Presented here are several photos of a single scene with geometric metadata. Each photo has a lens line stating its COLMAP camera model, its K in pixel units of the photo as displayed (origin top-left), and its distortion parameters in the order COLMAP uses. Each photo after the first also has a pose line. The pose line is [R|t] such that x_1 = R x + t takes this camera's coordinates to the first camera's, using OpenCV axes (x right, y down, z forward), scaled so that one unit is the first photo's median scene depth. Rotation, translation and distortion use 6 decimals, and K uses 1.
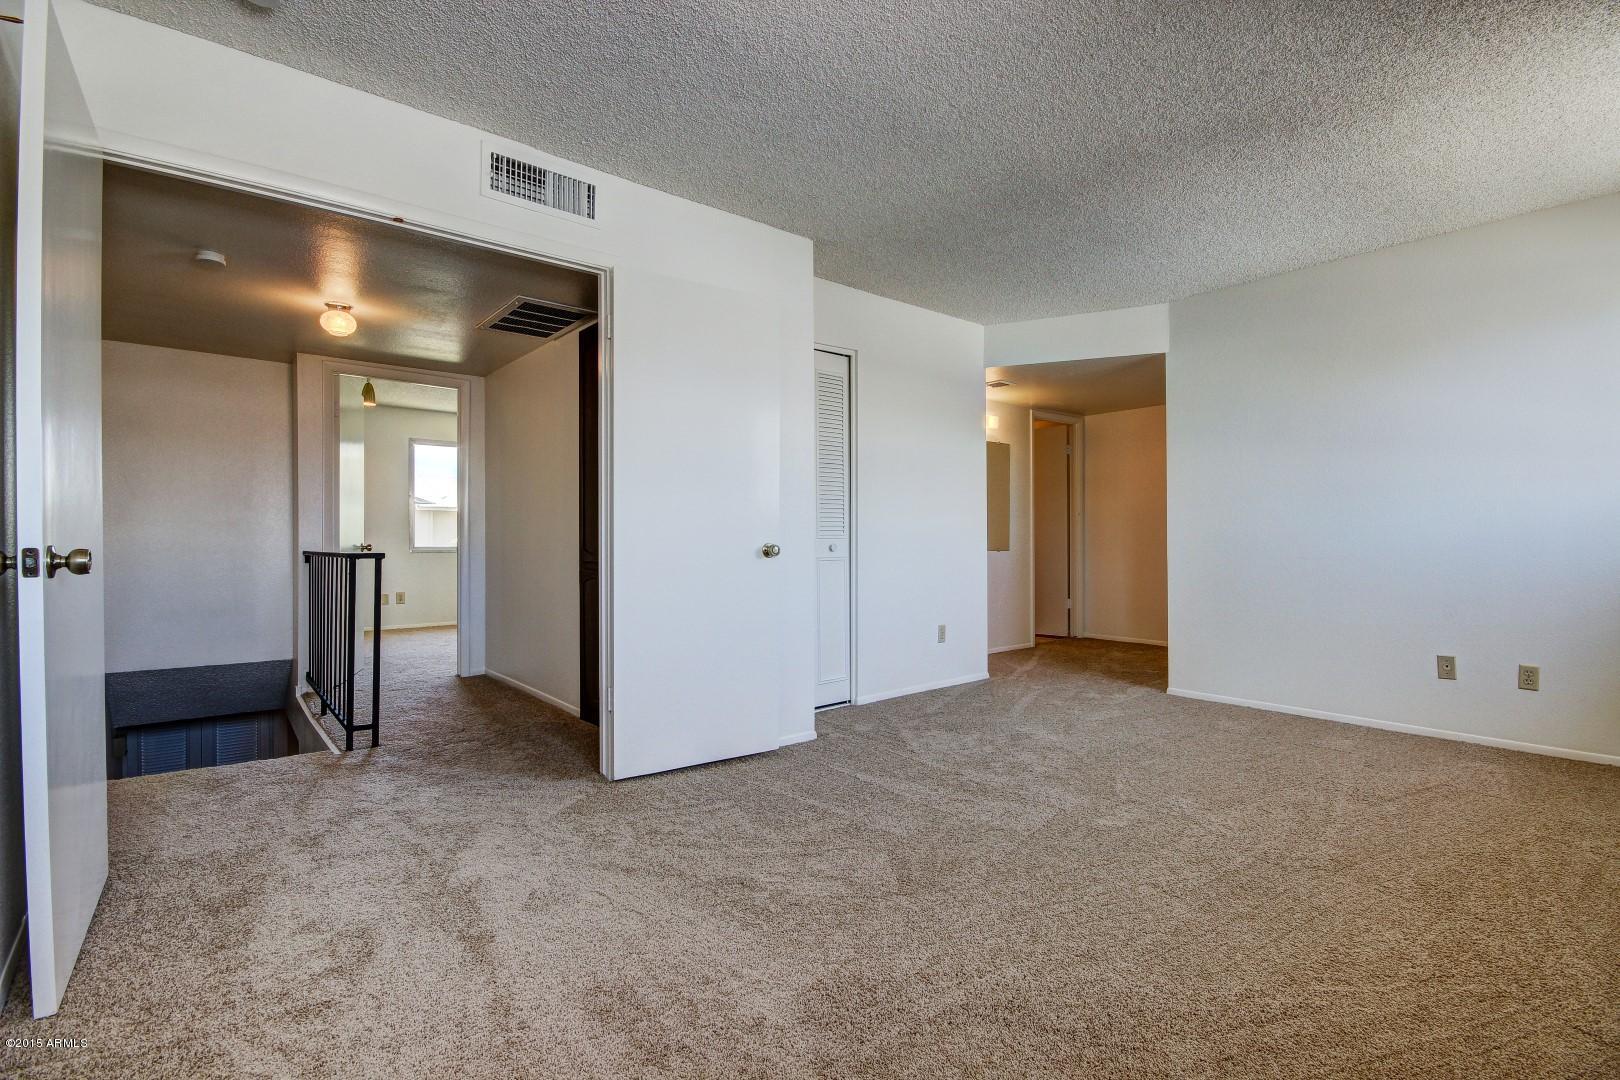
lens RADIAL K [[772.8, 0, 821.6], [0, 772.8, 545.0], [0, 0, 1]] dist [0.002278, -0.009653]
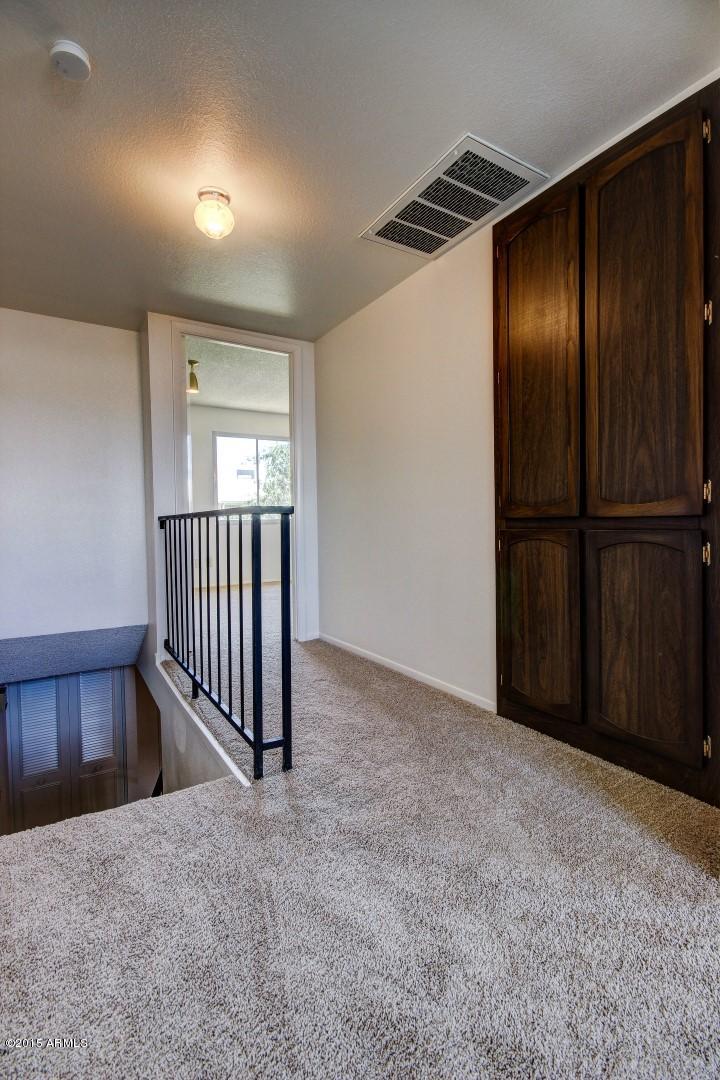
lens RADIAL K [[515.2, 0, 360.0], [0, 515.2, 540.0], [0, 0, 1]] dist [0.002278, -0.009653]
pose [[0.988358, -0.008768, -0.151894, -0.363571], [0.013802, 0.999389, 0.032119, 0.023150], [0.151520, -0.033842, 0.987875, 0.446239]]
